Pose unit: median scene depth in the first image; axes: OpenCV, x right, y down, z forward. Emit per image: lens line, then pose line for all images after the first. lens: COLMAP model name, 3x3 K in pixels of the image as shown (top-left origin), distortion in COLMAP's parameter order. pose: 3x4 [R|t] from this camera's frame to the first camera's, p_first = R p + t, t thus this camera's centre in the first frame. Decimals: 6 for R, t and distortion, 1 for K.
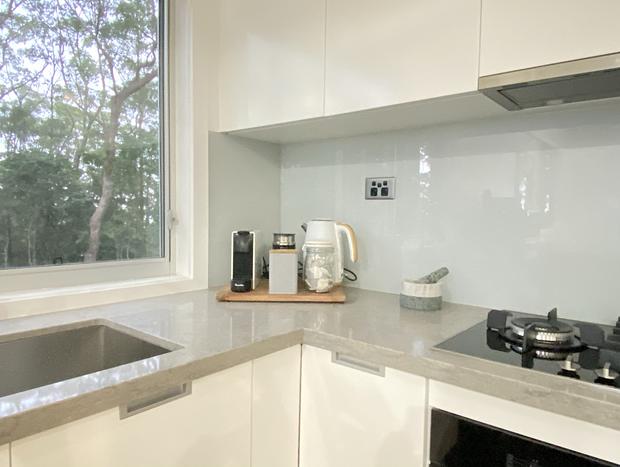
lens RADIAL K [[436.6, 0, 310.0], [0, 436.6, 233.5], [0, 0, 1]] dist [0.000256, -0.000154]
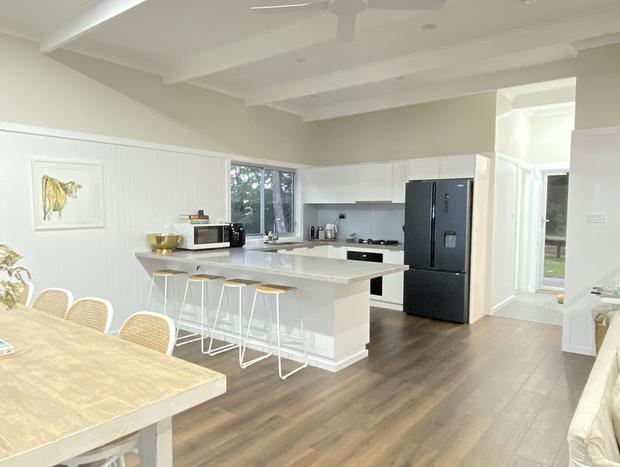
lens RADIAL K [[436.6, 0, 310.0], [0, 436.6, 233.5], [0, 0, 1]] dist [0.000256, -0.000154]
pose [[0.999527, -0.017151, 0.025527, -0.295461], [0.017059, 0.999847, 0.003832, 0.052655], [-0.025589, -0.003395, 0.999667, -3.546679]]
